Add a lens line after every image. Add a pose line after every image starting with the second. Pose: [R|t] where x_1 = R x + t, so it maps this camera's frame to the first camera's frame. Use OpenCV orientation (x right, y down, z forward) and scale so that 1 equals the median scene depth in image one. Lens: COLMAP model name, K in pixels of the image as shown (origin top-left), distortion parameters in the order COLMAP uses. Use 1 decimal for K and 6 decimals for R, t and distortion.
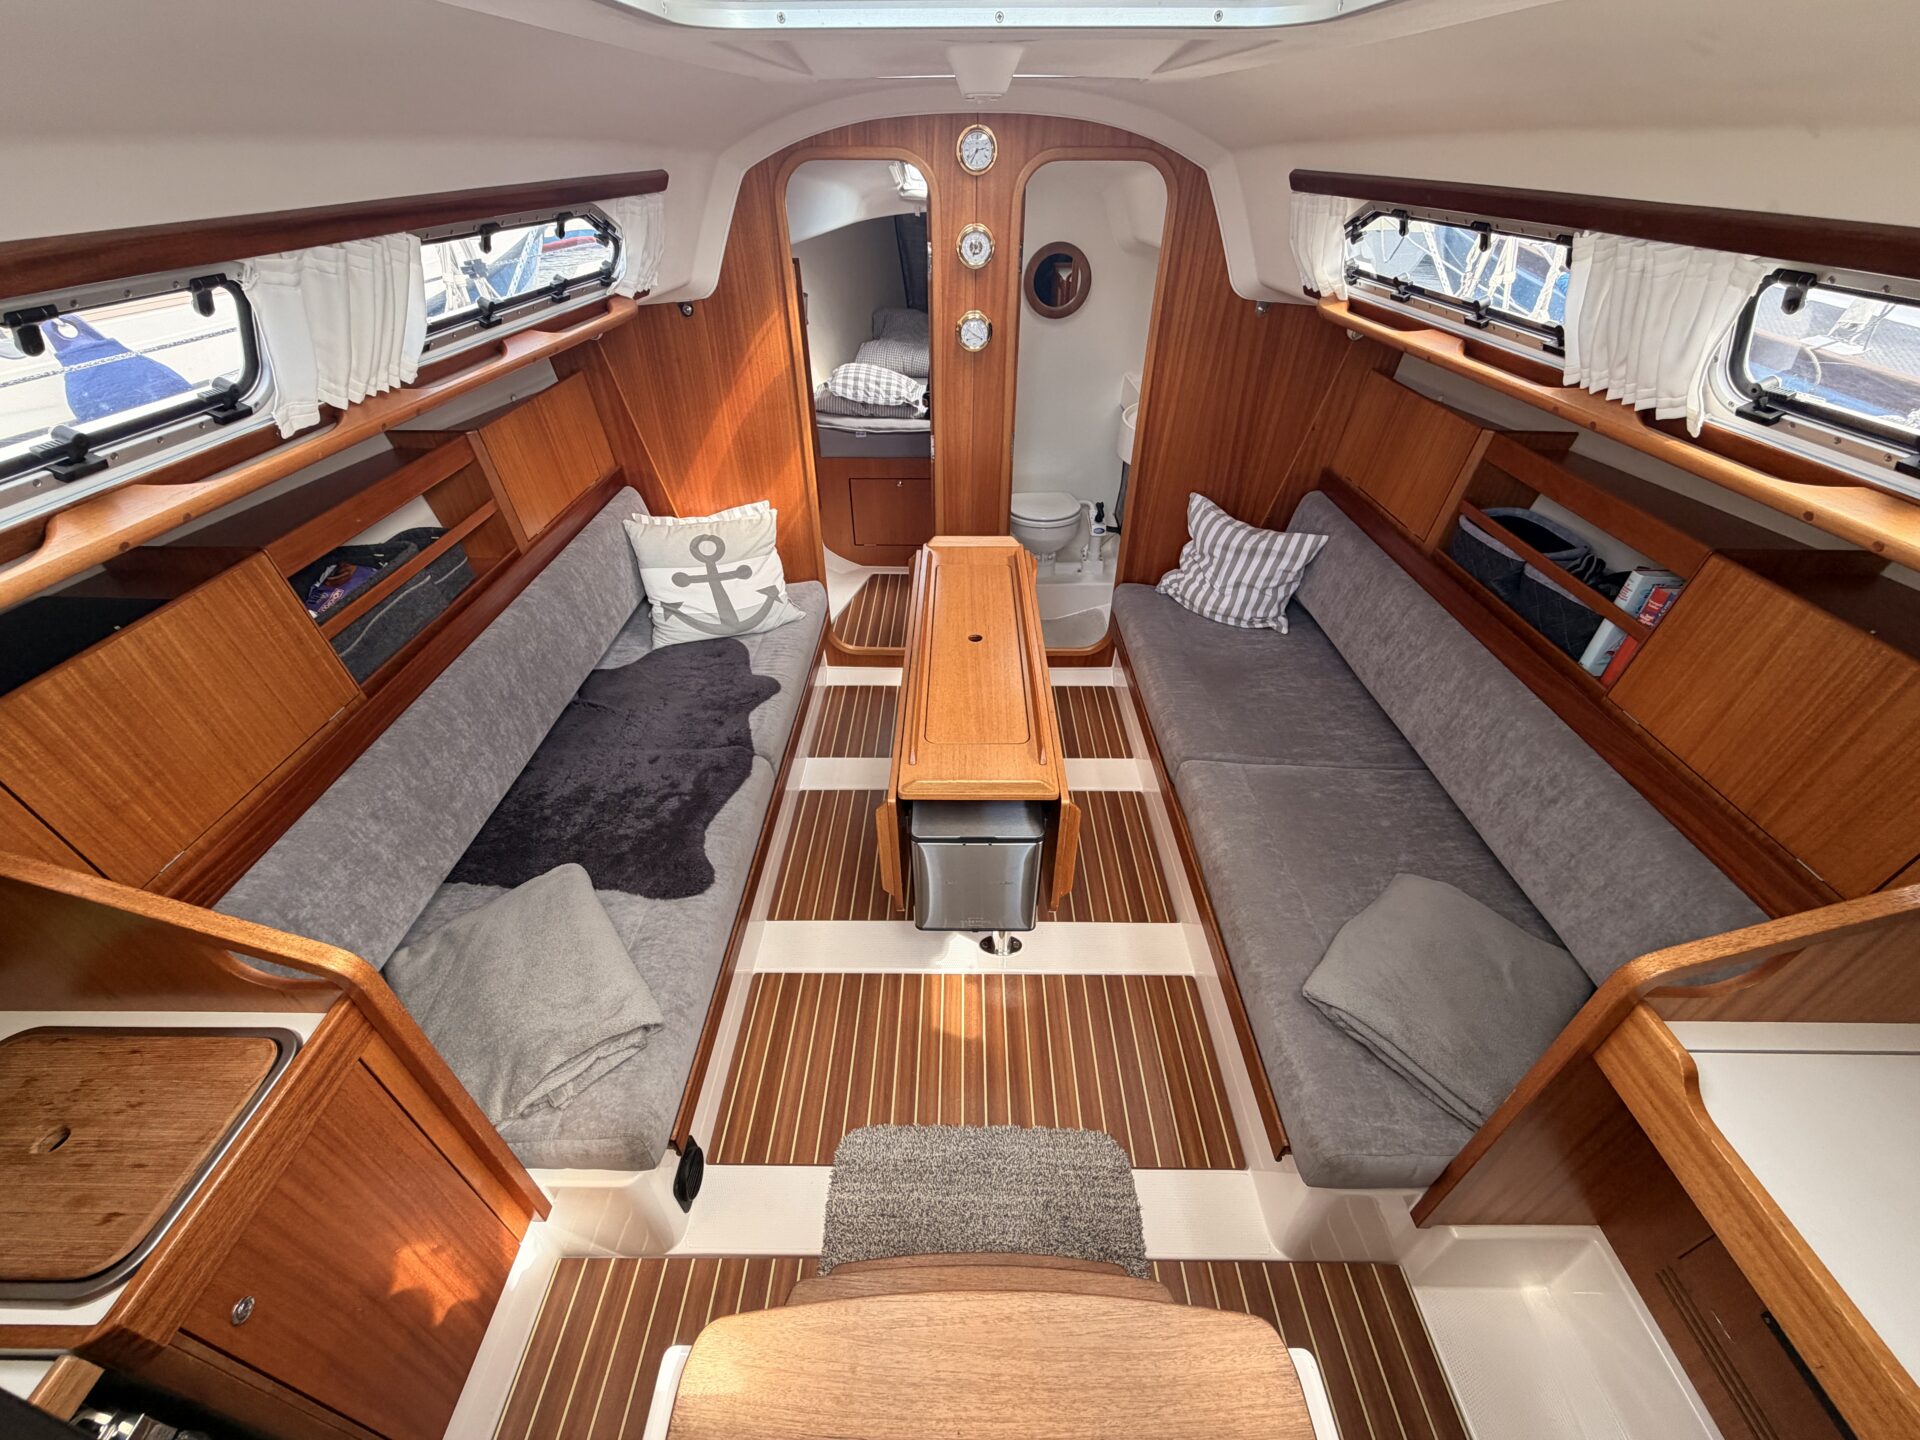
lens RADIAL K [[769.6, 0, 953.7], [0, 769.6, 718.9], [0, 0, 1]] dist [0.001735, 0.000074]
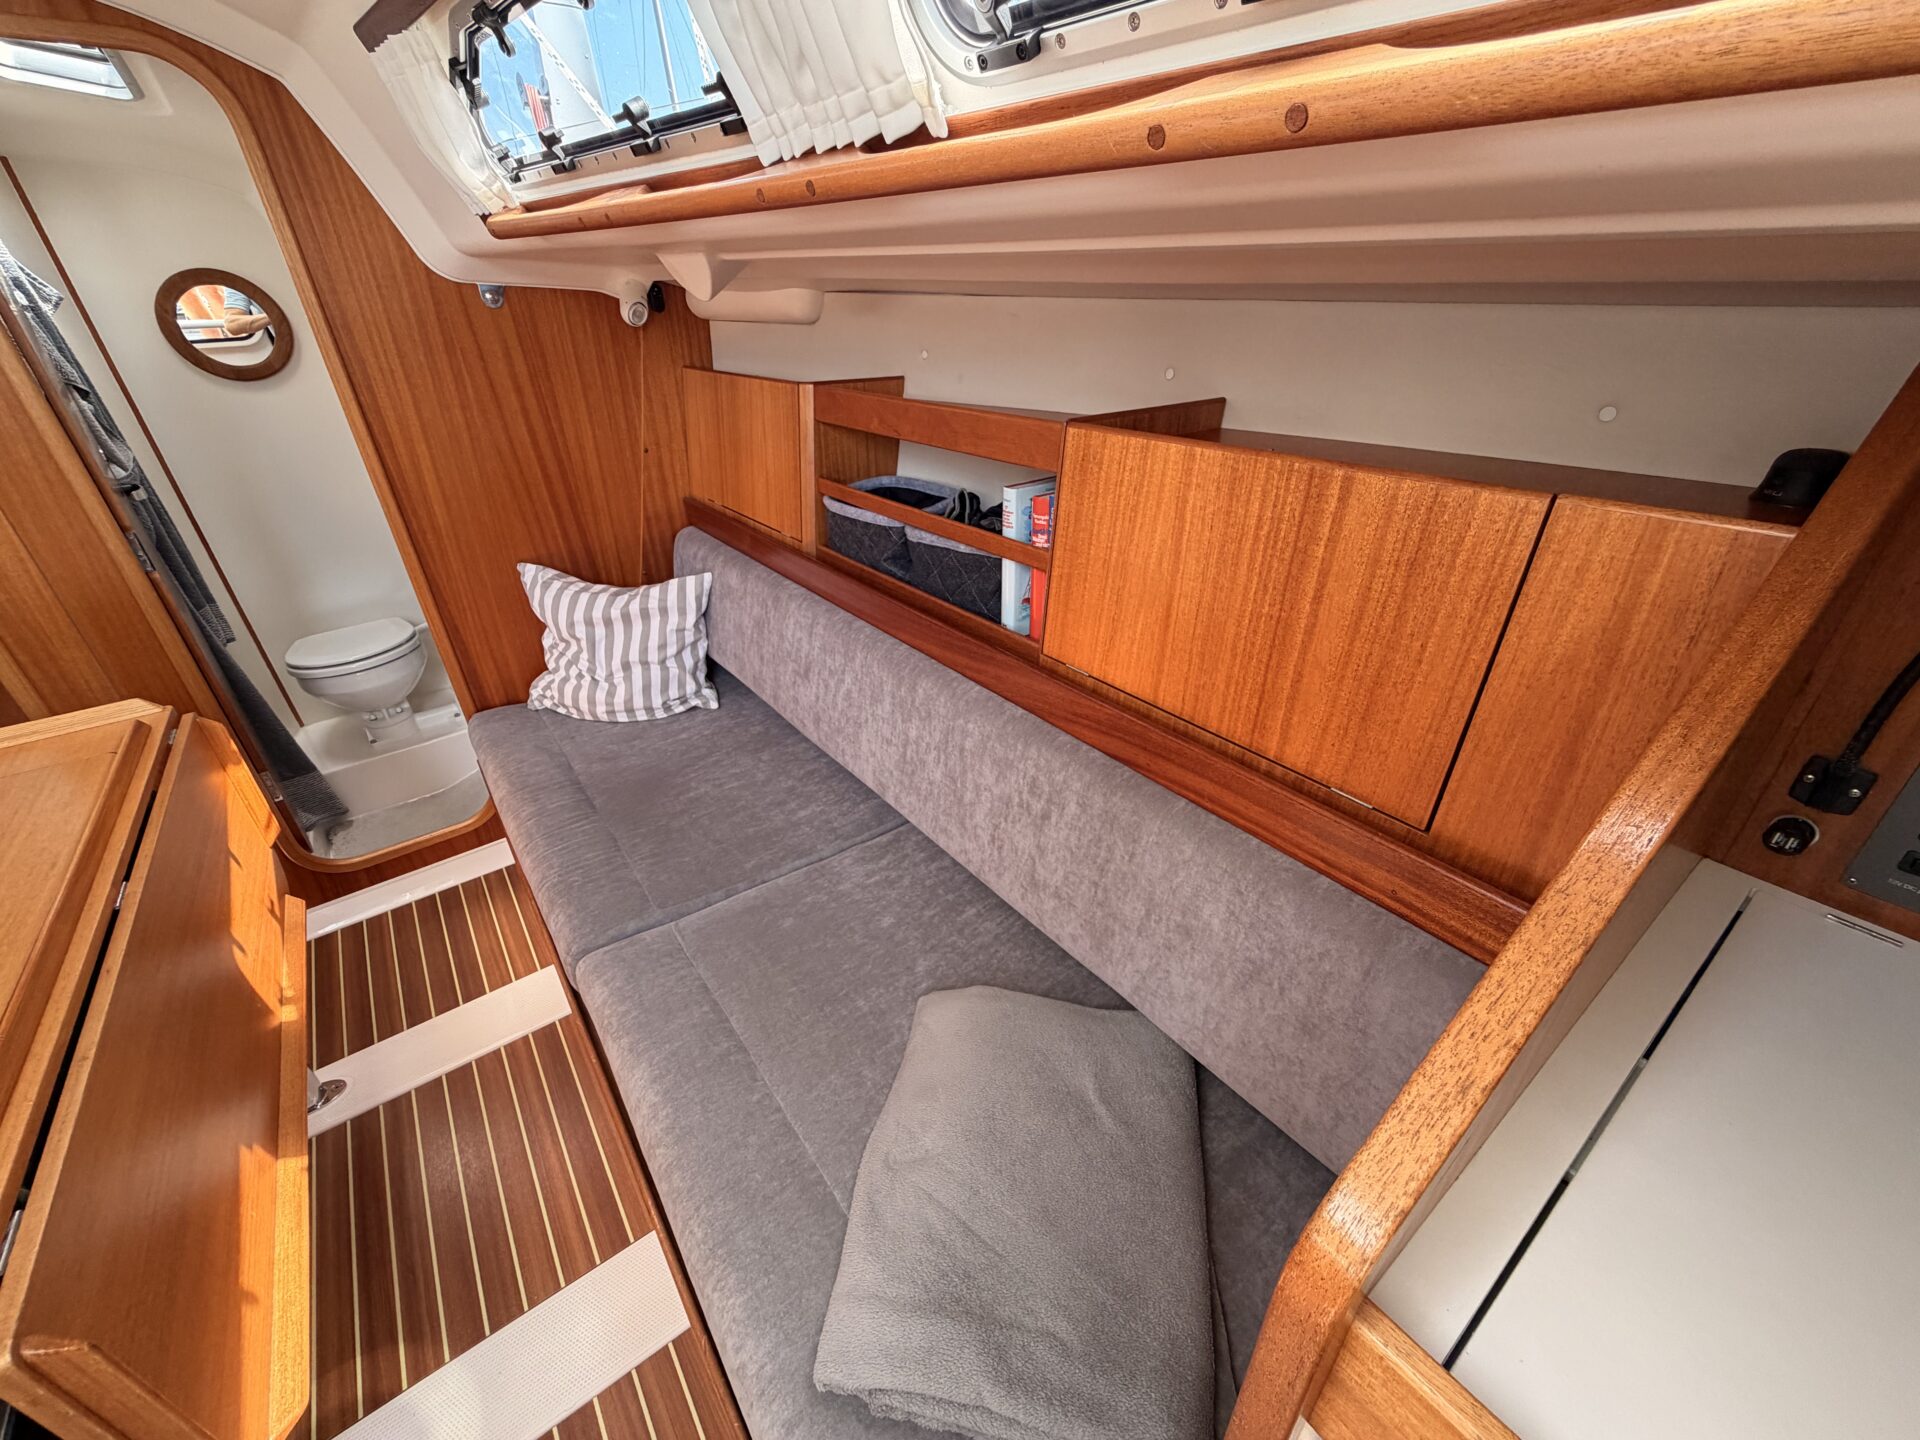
lens RADIAL K [[769.6, 0, 953.7], [0, 769.6, 718.9], [0, 0, 1]] dist [0.001735, 0.000074]
pose [[0.797333, -0.317554, 0.513243, 0.251346], [0.385068, 0.922480, -0.027453, 0.009355], [-0.464739, 0.219523, 0.857804, 0.279021]]
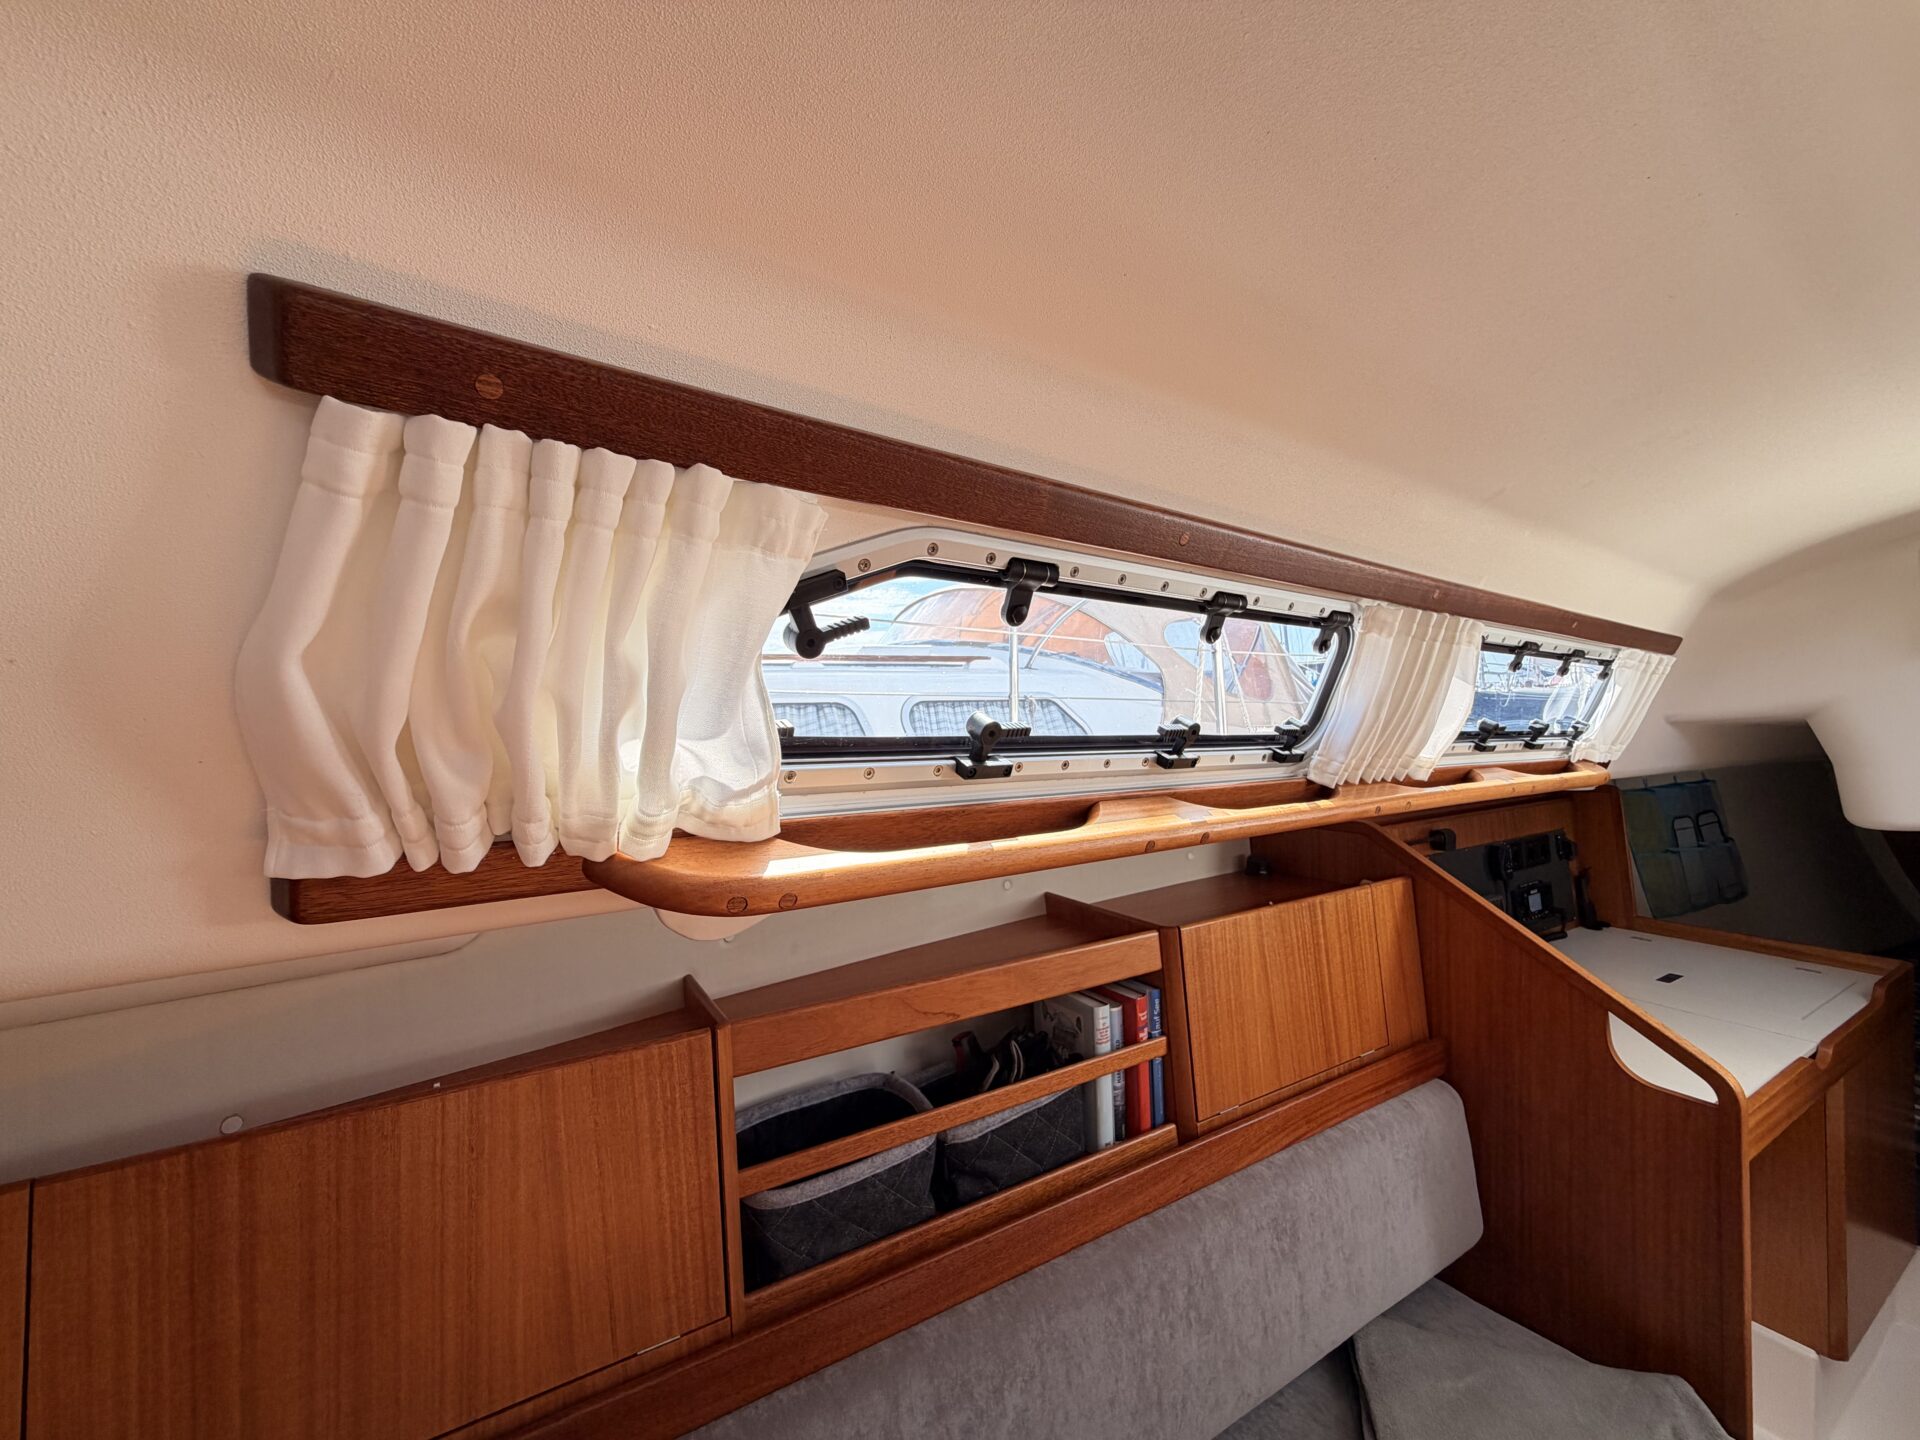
lens RADIAL K [[764.3, 0, 951.0], [0, 764.3, 723.3], [0, 0, 1]] dist [-0.000126, -0.000067]
pose [[-0.508838, 0.006867, 0.860835, 0.184429], [0.534290, 0.786586, 0.309543, -0.472068], [-0.674995, 0.617443, -0.403914, 0.788903]]
